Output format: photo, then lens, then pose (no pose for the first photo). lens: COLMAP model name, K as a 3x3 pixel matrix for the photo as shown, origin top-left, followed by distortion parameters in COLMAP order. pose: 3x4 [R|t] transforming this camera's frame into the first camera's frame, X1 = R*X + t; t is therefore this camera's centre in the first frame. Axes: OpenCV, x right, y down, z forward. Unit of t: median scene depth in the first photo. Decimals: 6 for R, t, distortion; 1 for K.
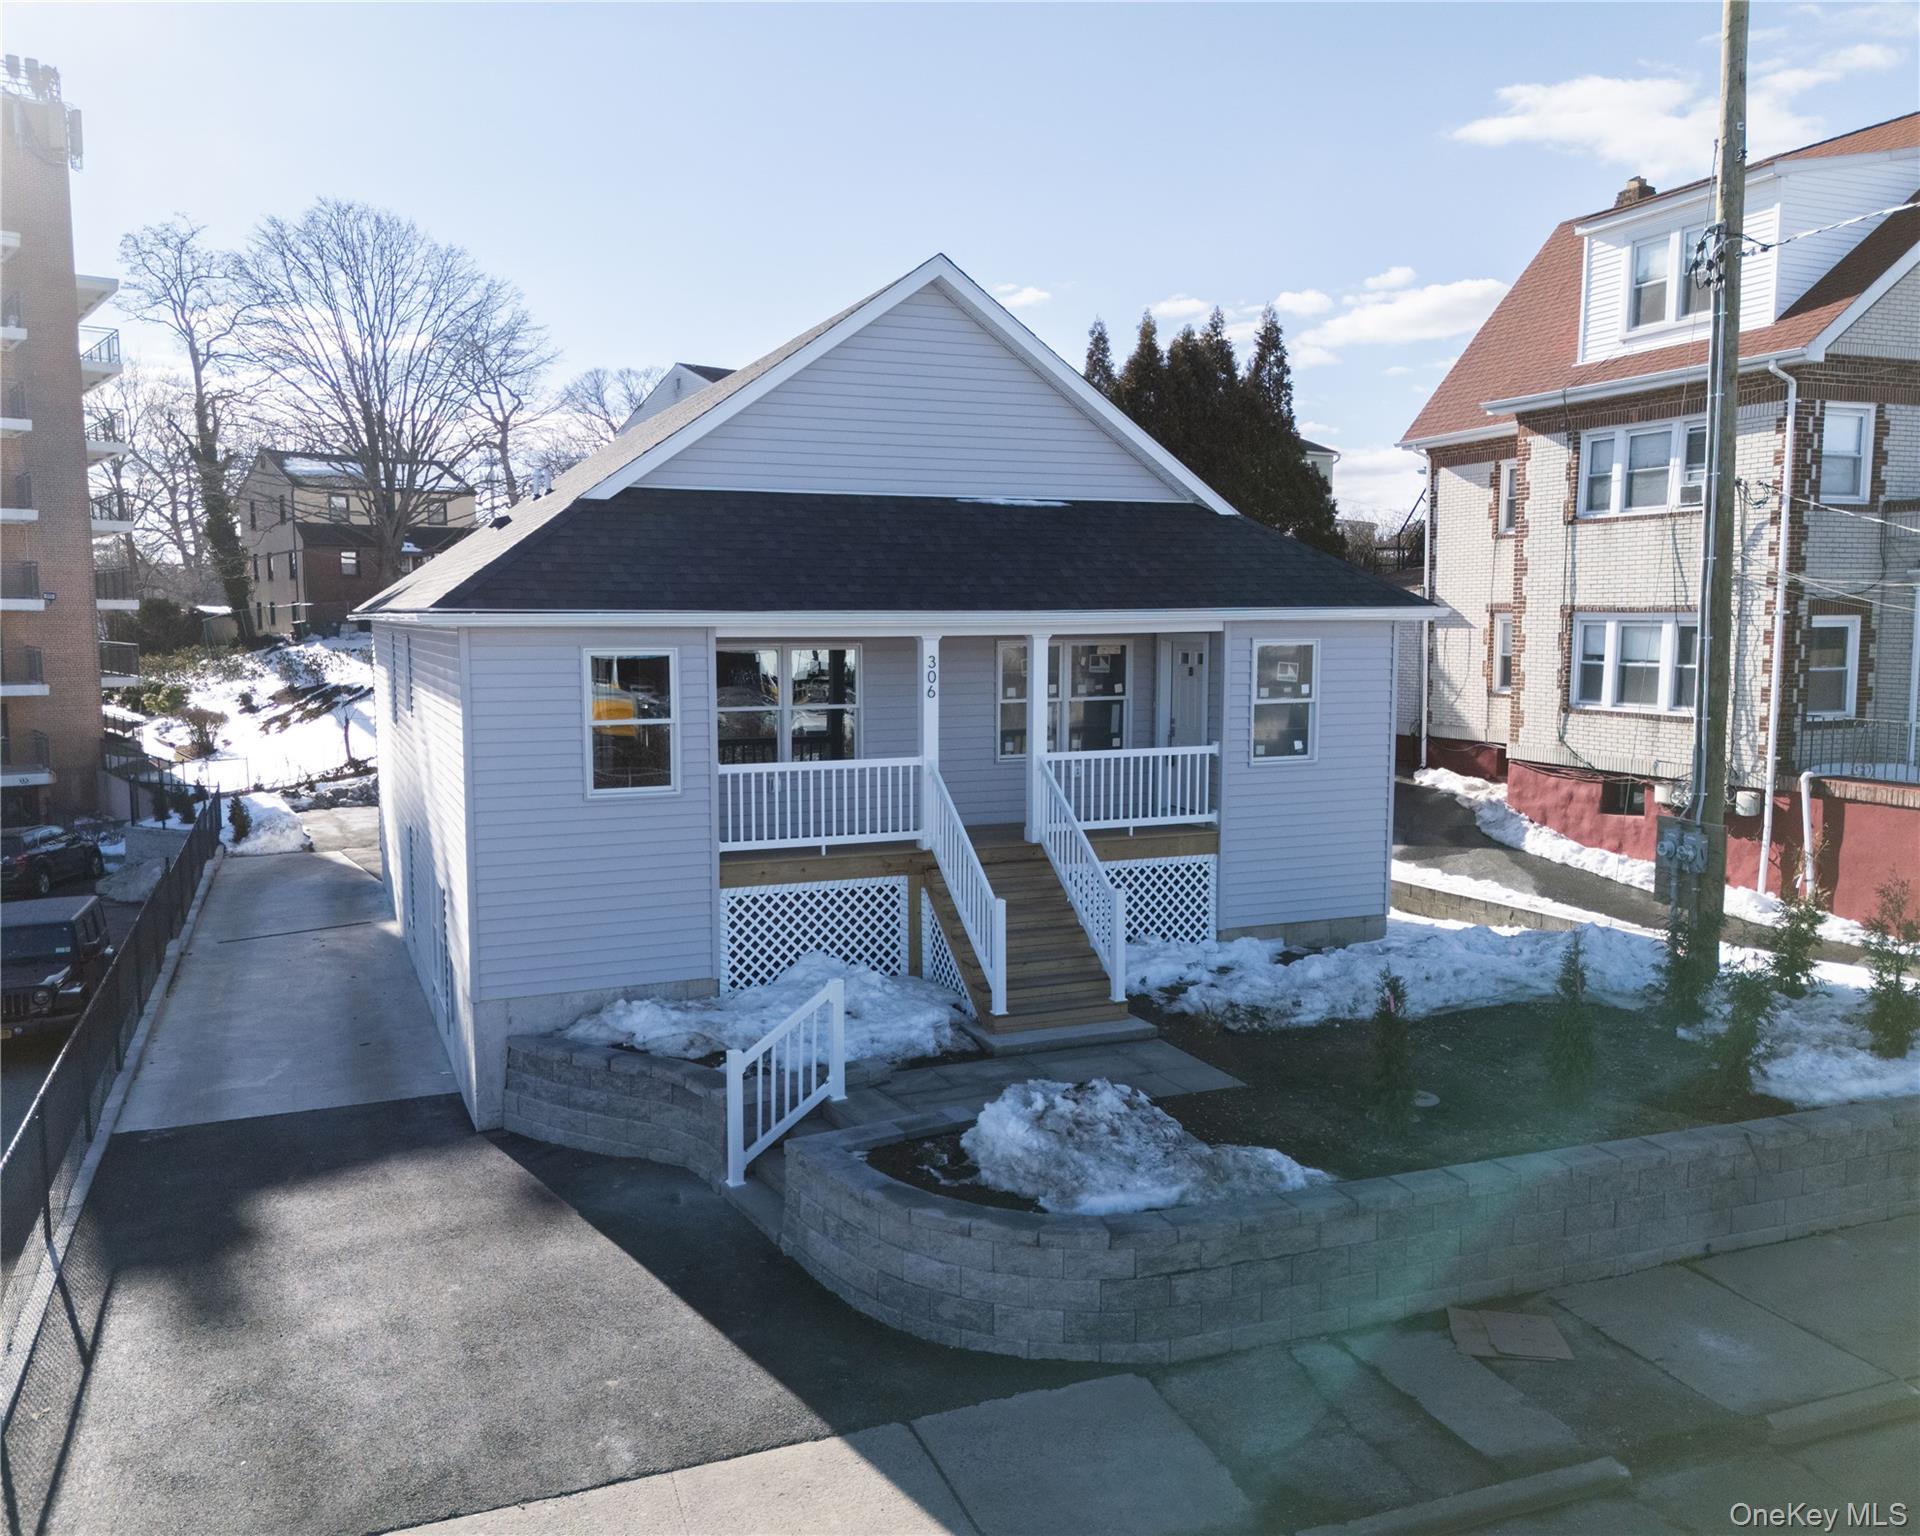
lens RADIAL K [[1505.8, 0, 900.5], [0, 1505.8, 766.4], [0, 0, 1]] dist [0.057971, -0.040066]
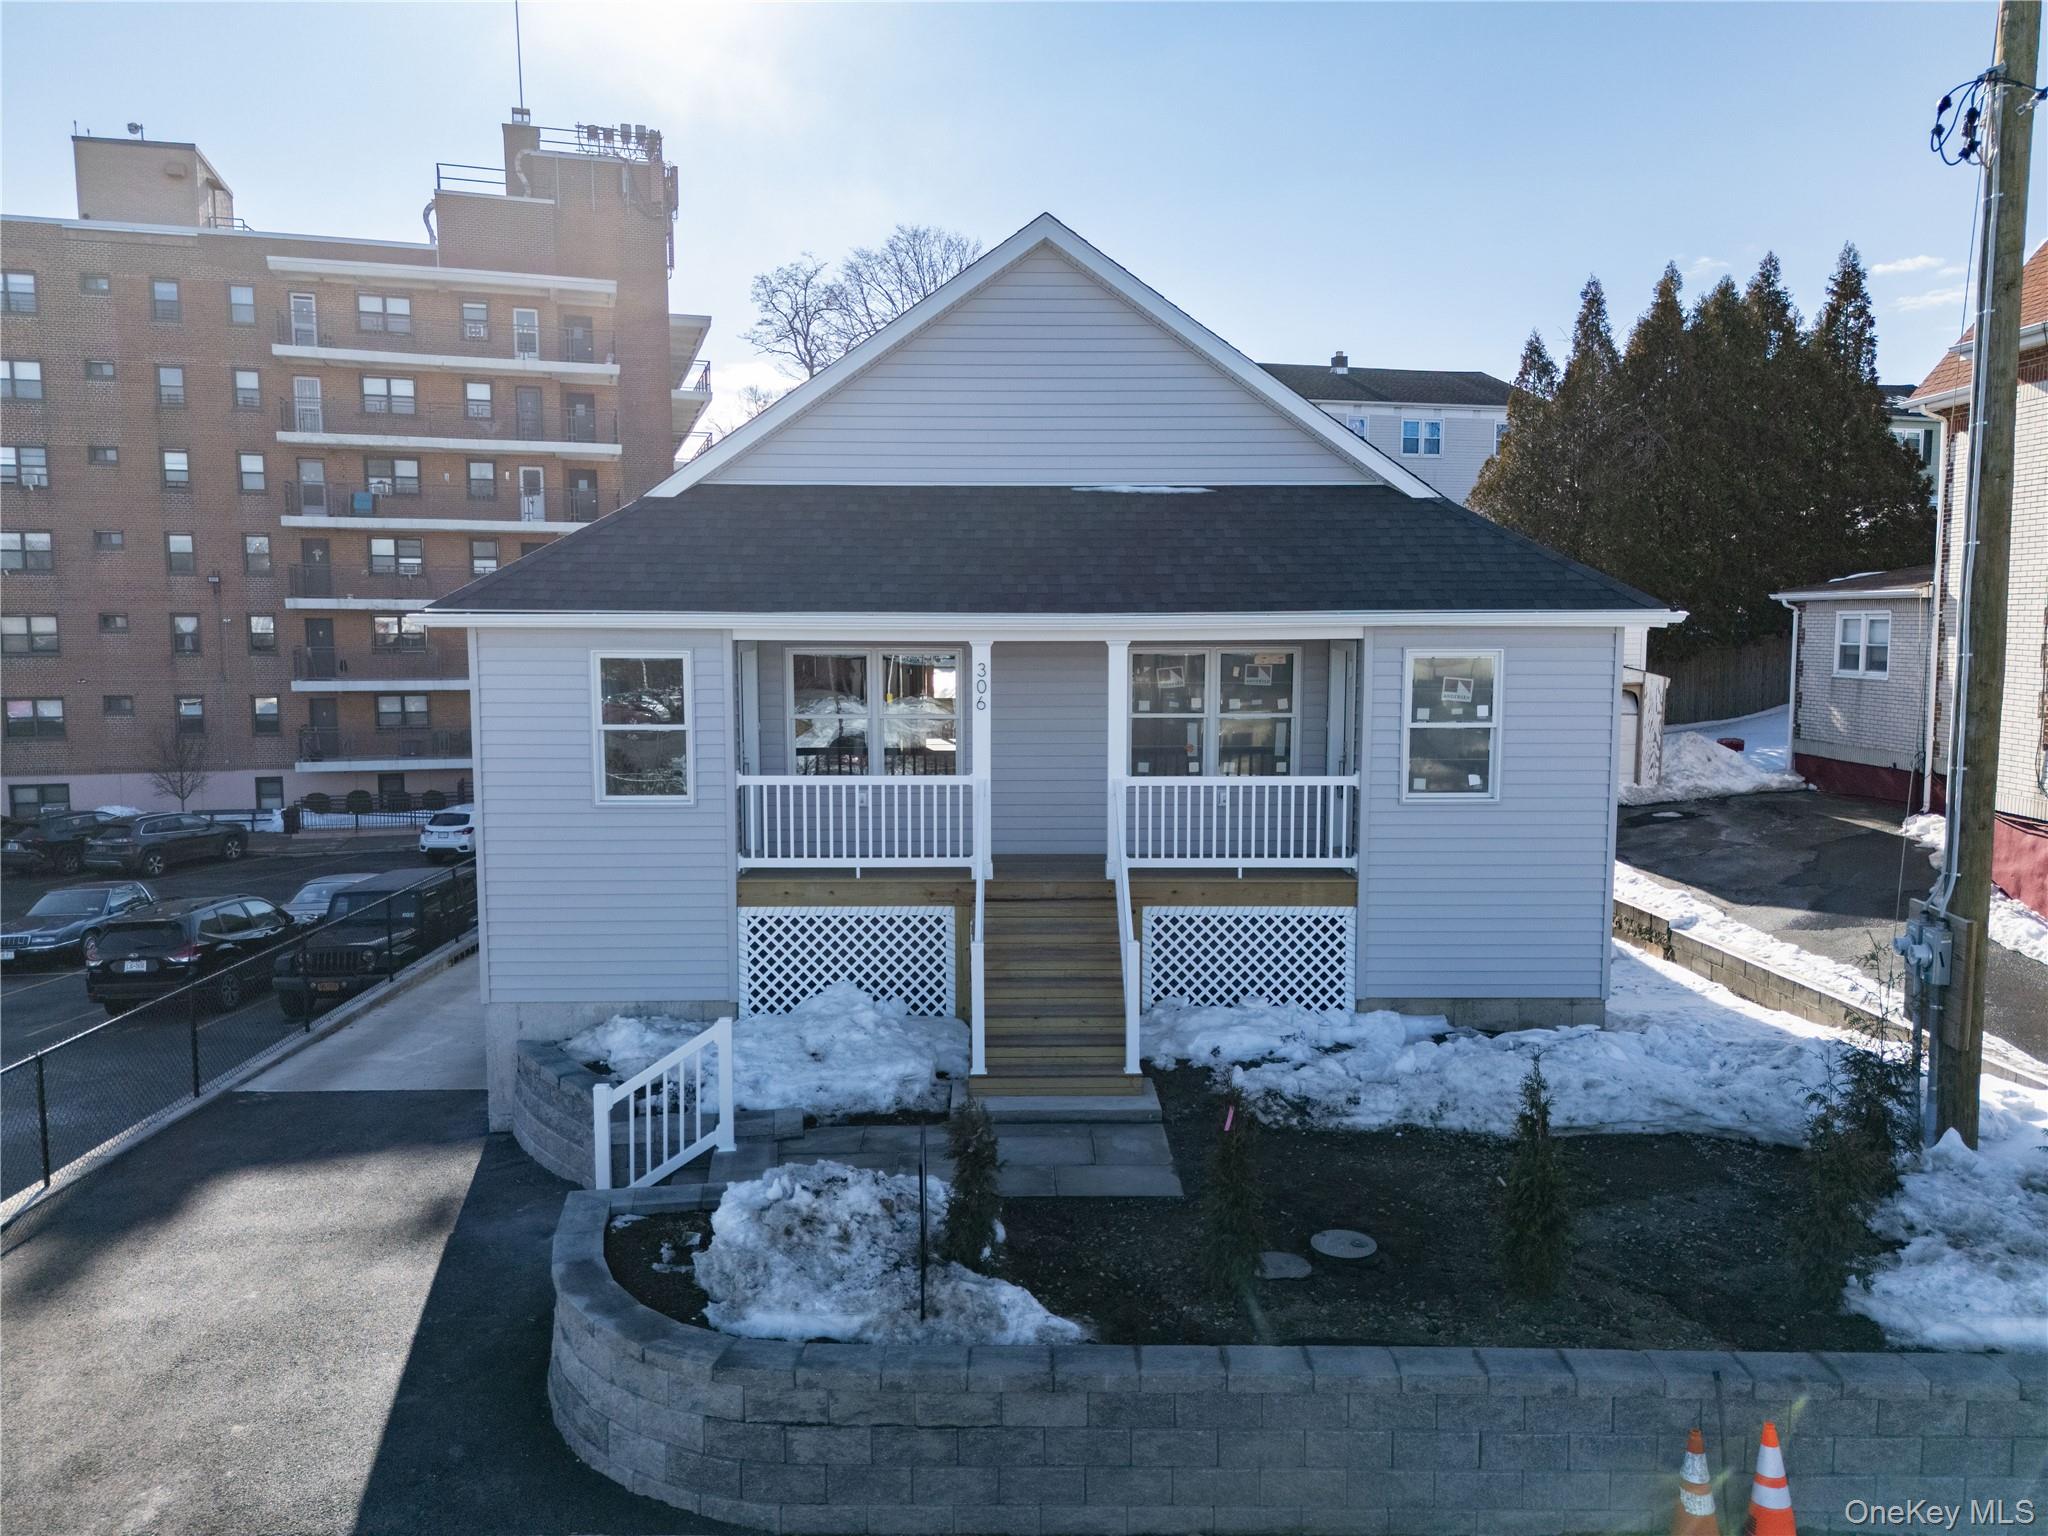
lens RADIAL K [[1503.0, 0, 1027.1], [0, 1503.0, 760.4], [0, 0, 1]] dist [0.045547, -0.023297]
pose [[0.933416, 0.038263, -0.356751, 0.373042], [-0.039774, 0.999204, 0.003100, -0.019902], [0.356585, 0.011296, 0.934194, 0.180049]]
